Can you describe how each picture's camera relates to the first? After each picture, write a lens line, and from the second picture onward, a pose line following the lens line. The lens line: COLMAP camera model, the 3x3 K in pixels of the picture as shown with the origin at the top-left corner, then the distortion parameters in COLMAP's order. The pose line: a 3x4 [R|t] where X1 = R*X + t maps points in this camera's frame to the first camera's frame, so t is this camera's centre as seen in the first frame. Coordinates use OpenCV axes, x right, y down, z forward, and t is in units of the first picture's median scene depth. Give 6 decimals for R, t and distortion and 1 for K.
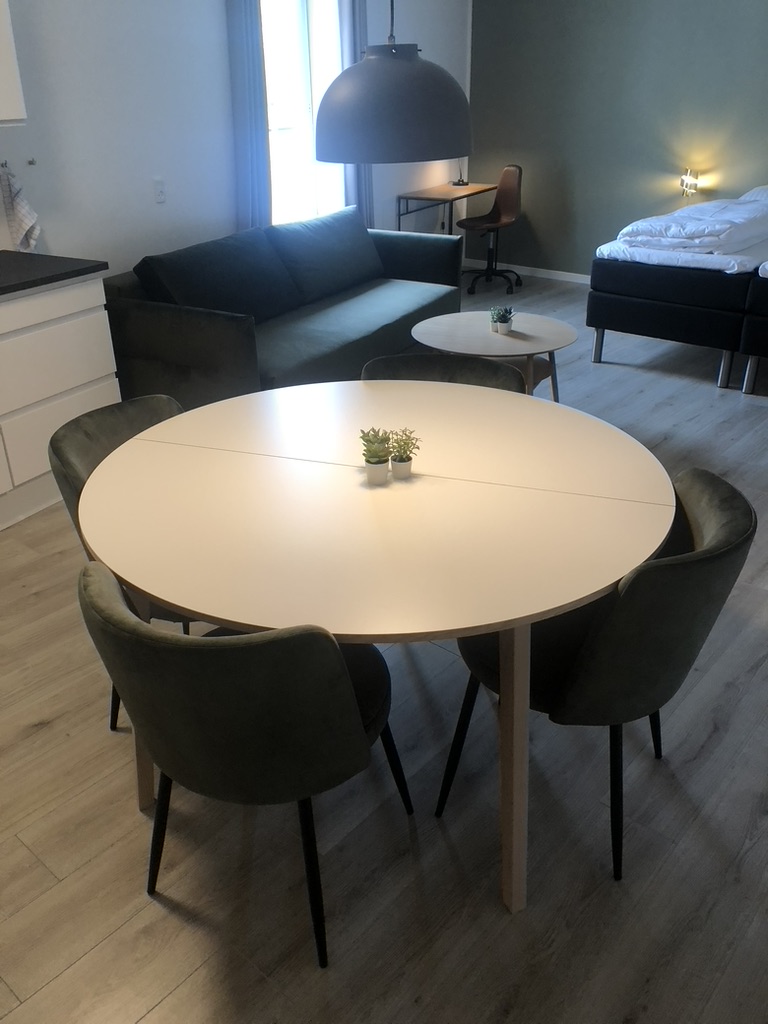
lens RADIAL K [[844.5, 0, 384.5], [0, 844.5, 511.0], [0, 0, 1]] dist [0.039052, -0.038664]
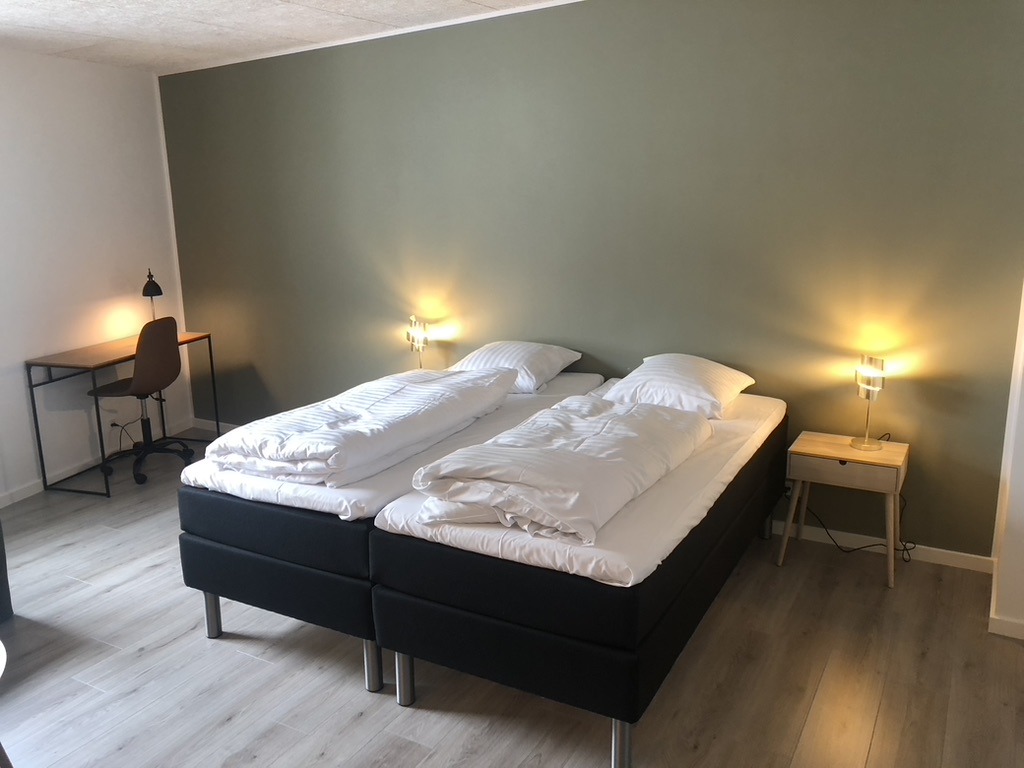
lens RADIAL K [[844.5, 0, 521.1], [0, 844.5, 366.9], [0, 0, 1]] dist [0.039052, -0.038664]
pose [[0.979844, -0.047191, 0.194110, 0.441200], [0.094428, 0.965699, -0.241887, -0.237389], [-0.176037, 0.255341, 0.950690, 0.374906]]
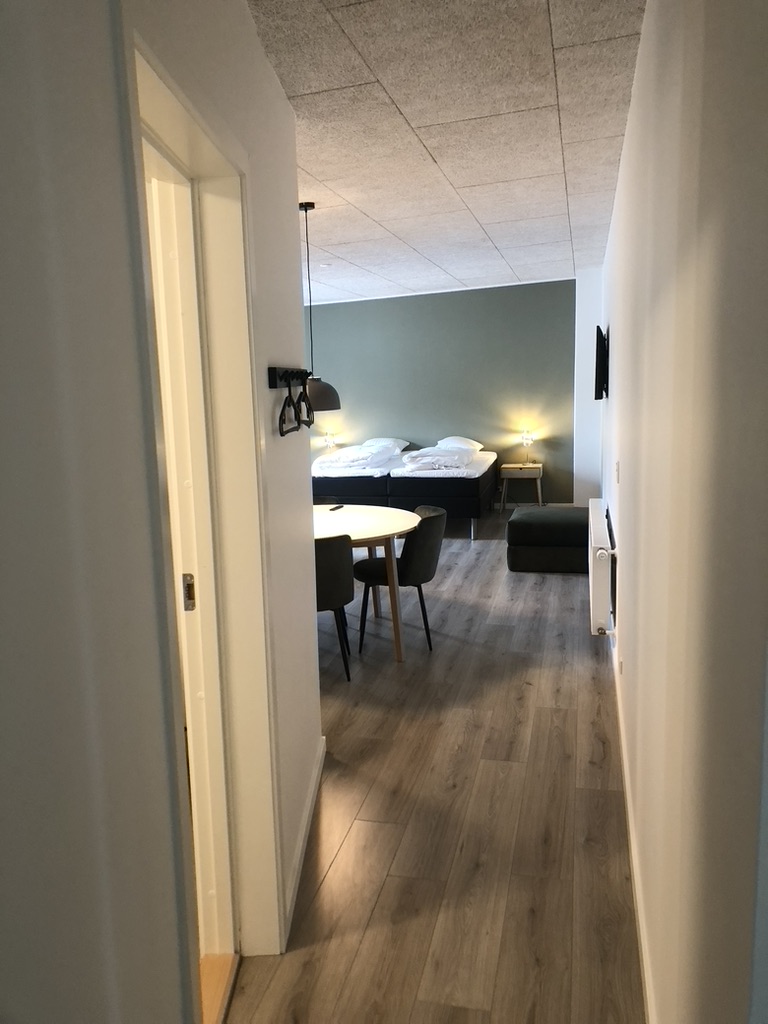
lens RADIAL K [[844.5, 0, 373.6], [0, 844.5, 516.8], [0, 0, 1]] dist [0.039052, -0.038664]
pose [[0.891857, -0.086454, 0.443979, -0.467144], [0.219932, 0.940605, -0.258635, 0.305001], [-0.395249, 0.328310, 0.857899, -0.615940]]
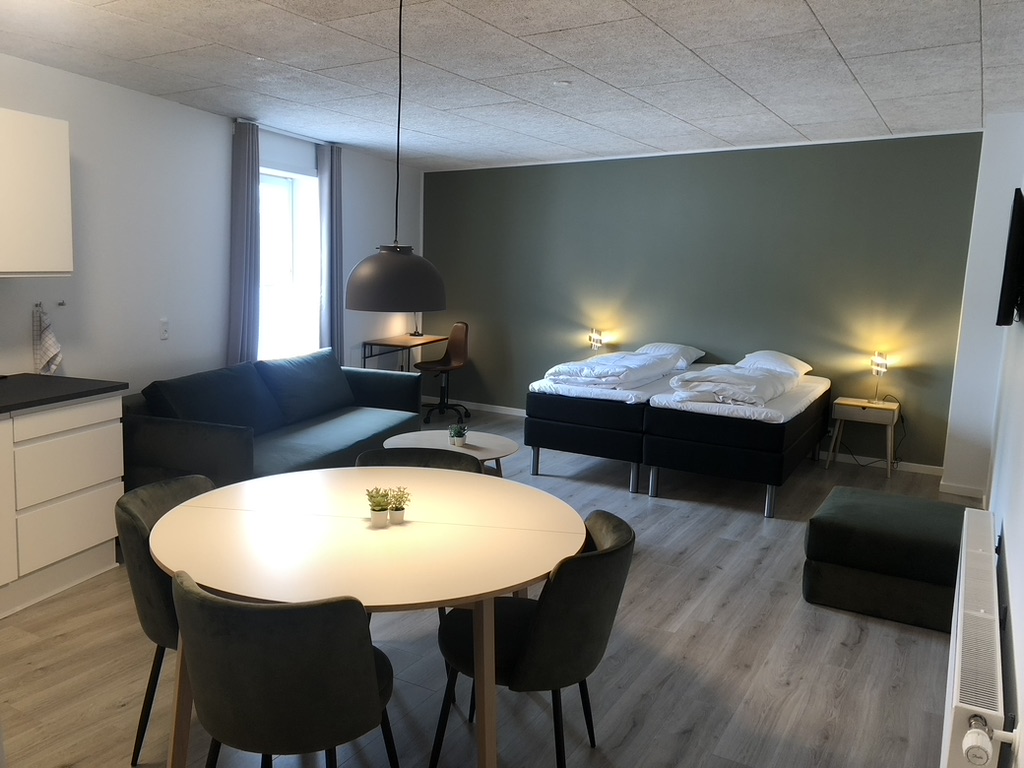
lens RADIAL K [[844.5, 0, 520.3], [0, 844.5, 379.5], [0, 0, 1]] dist [0.039052, -0.038664]
pose [[0.975880, 0.019074, 0.217471, -0.039799], [0.050295, 0.949734, -0.308992, 0.079303], [-0.212433, 0.312477, 0.925867, -0.178884]]
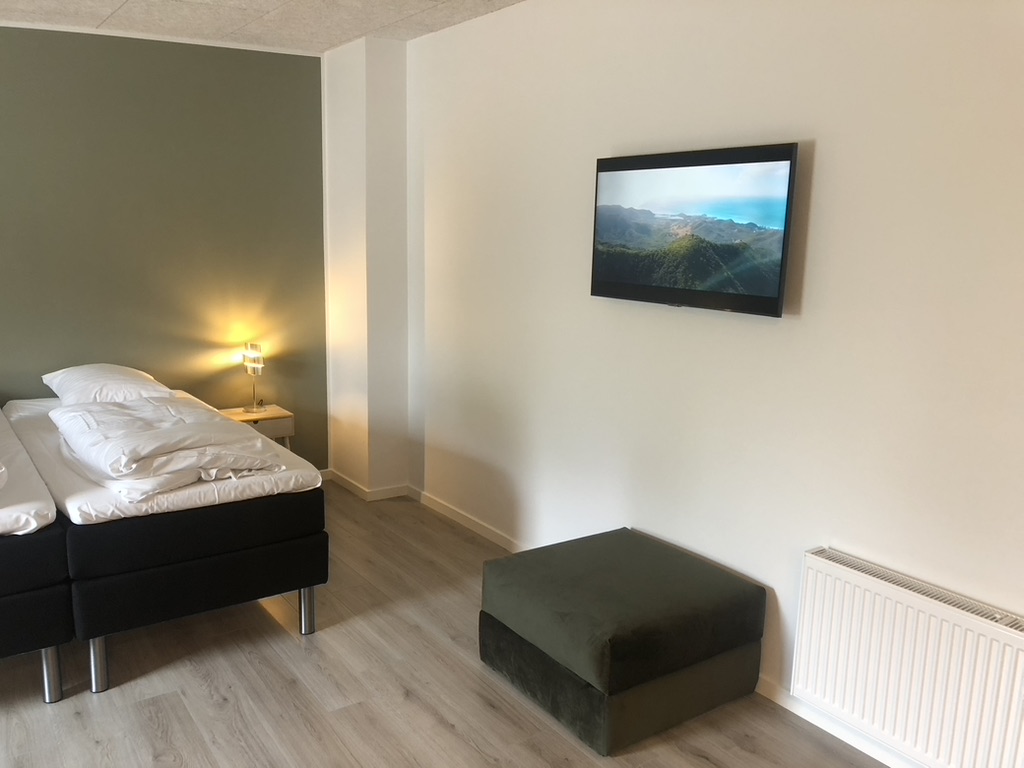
lens RADIAL K [[844.5, 0, 516.9], [0, 844.5, 374.7], [0, 0, 1]] dist [0.039052, -0.038664]
pose [[0.230901, -0.147457, 0.961739, -0.096917], [0.411781, 0.910373, 0.040718, -0.277565], [-0.881544, 0.386624, 0.270926, 0.496131]]
